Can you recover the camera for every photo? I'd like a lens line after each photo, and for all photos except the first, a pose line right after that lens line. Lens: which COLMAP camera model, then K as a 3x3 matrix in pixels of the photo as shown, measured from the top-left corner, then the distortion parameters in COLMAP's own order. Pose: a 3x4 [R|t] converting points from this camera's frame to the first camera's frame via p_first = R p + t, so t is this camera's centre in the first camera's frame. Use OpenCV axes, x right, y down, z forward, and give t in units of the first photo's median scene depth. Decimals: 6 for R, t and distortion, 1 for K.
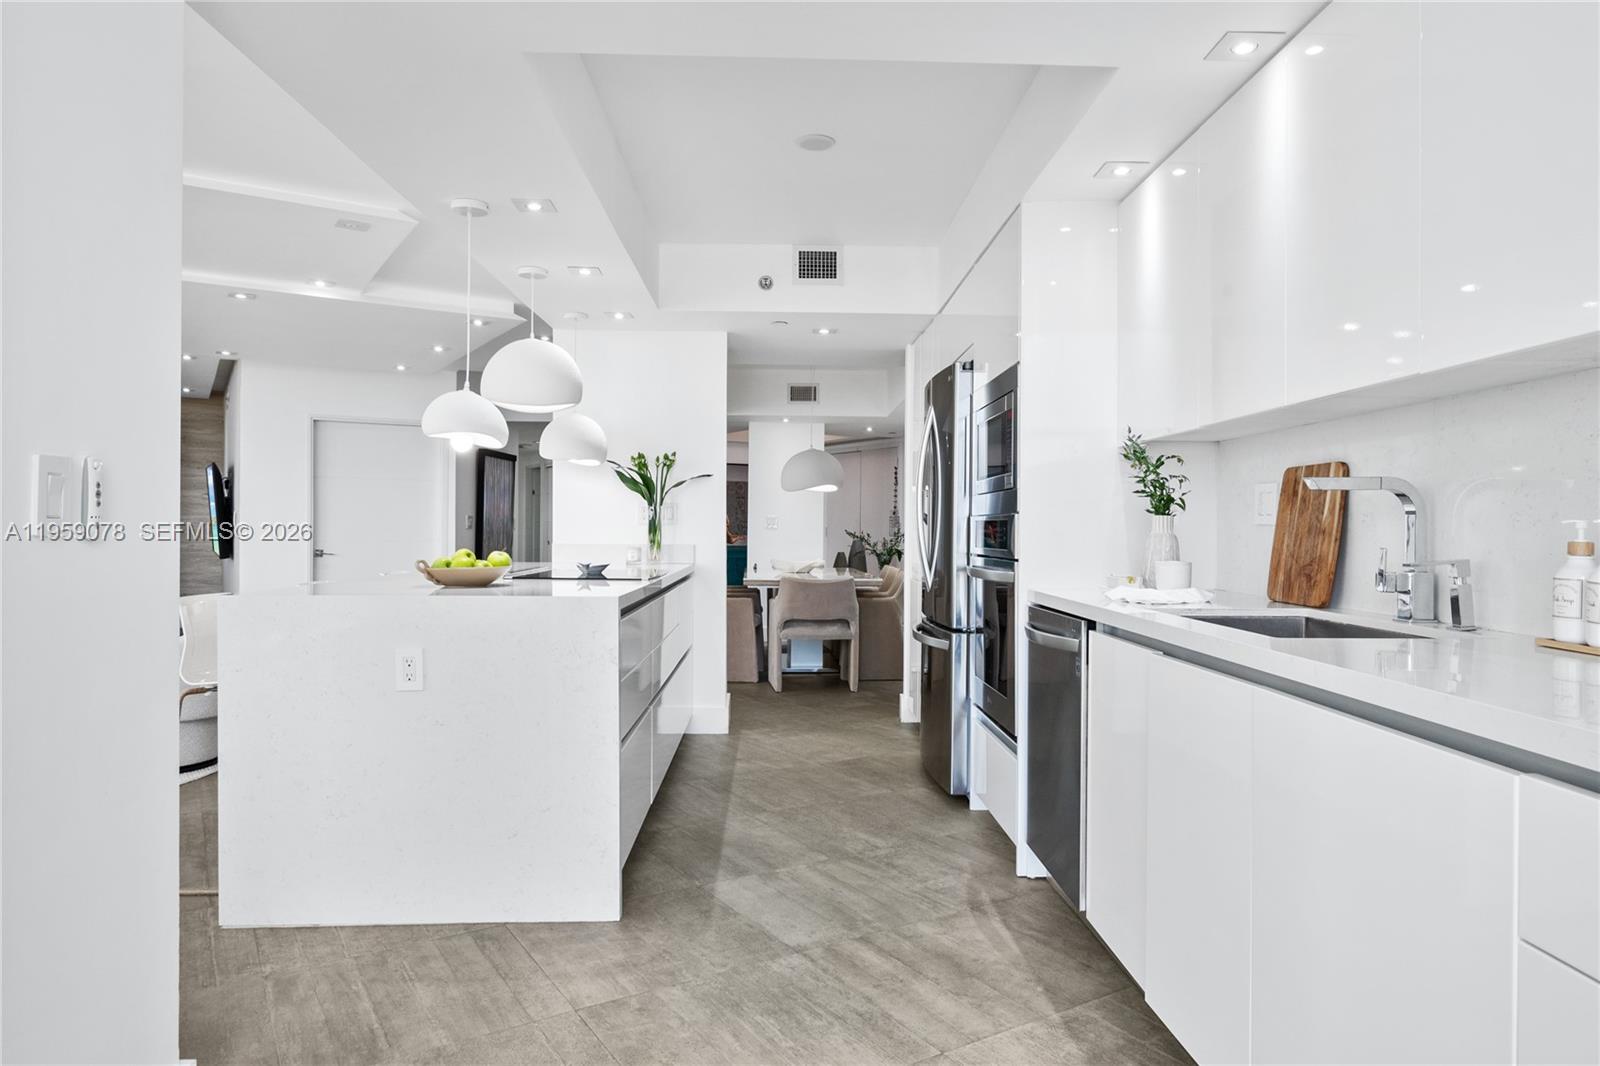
lens RADIAL K [[995.6, 0, 800.0], [0, 995.6, 533.0], [0, 0, 1]] dist [0.000611, 0.000243]
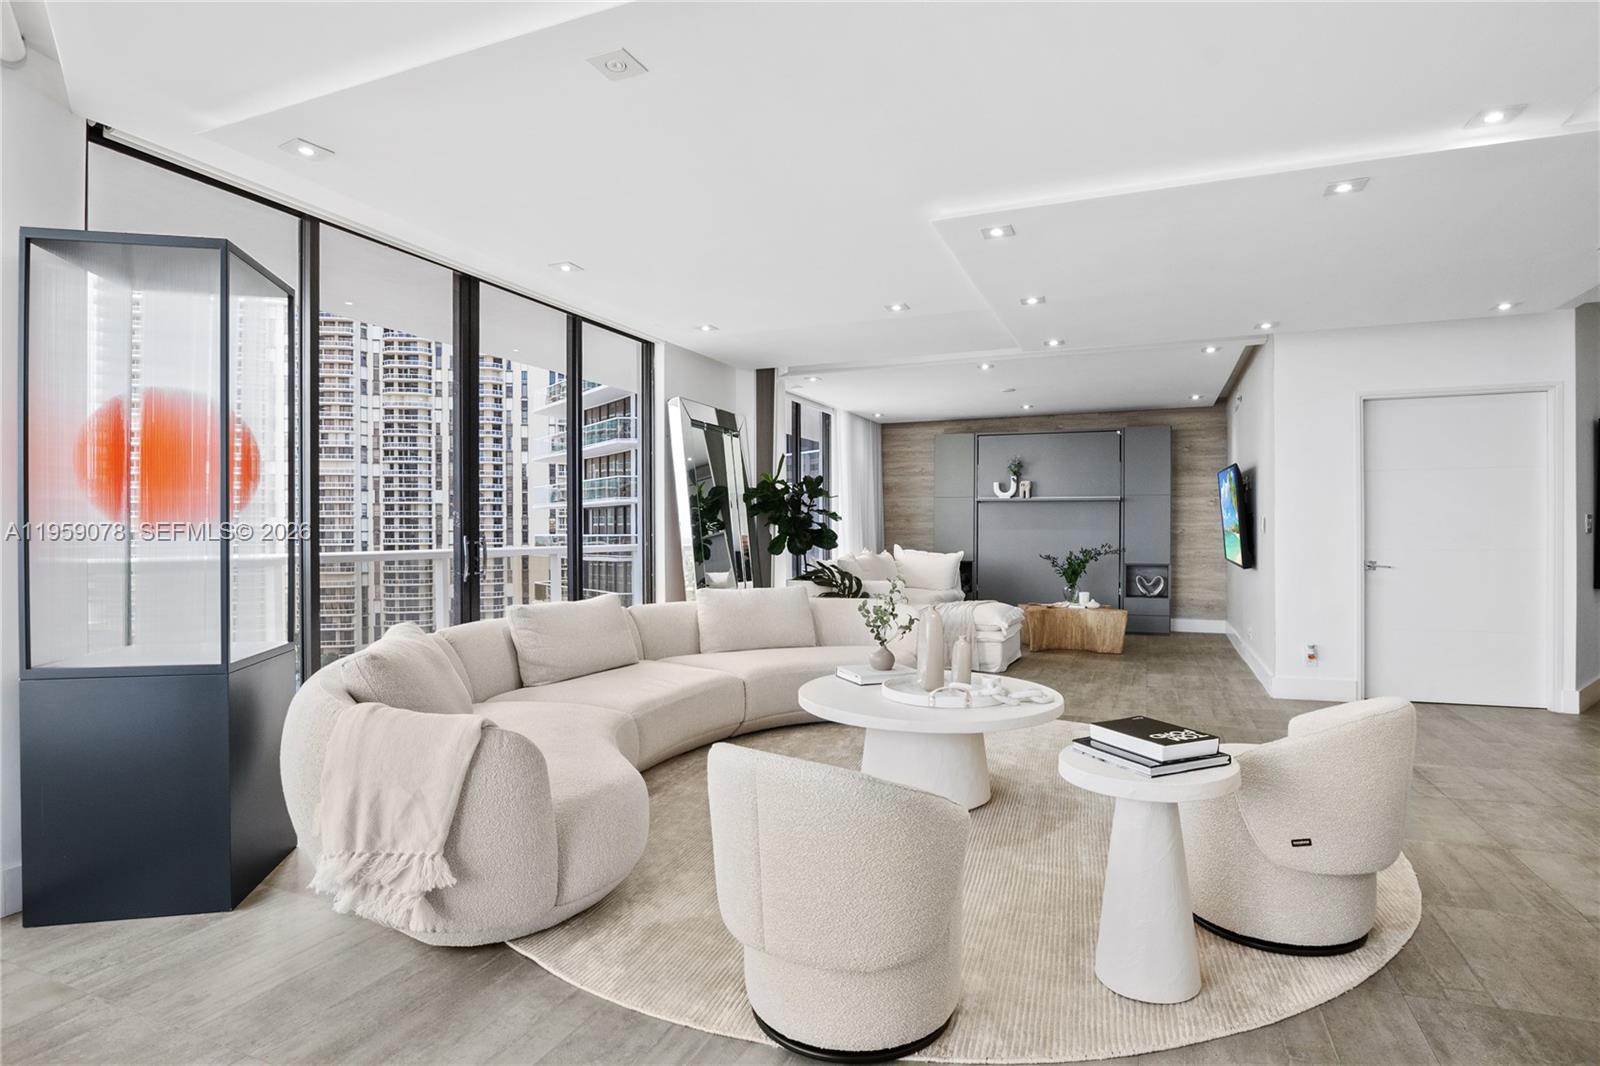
lens RADIAL K [[818.4, 0, 800.0], [0, 818.4, 533.0], [0, 0, 1]] dist [0.000691, 0.000171]
pose [[0.570123, -0.006101, -0.821536, -0.203177], [0.000350, 0.999974, -0.007183, -0.001140], [0.821559, 0.003808, 0.570111, 0.247392]]
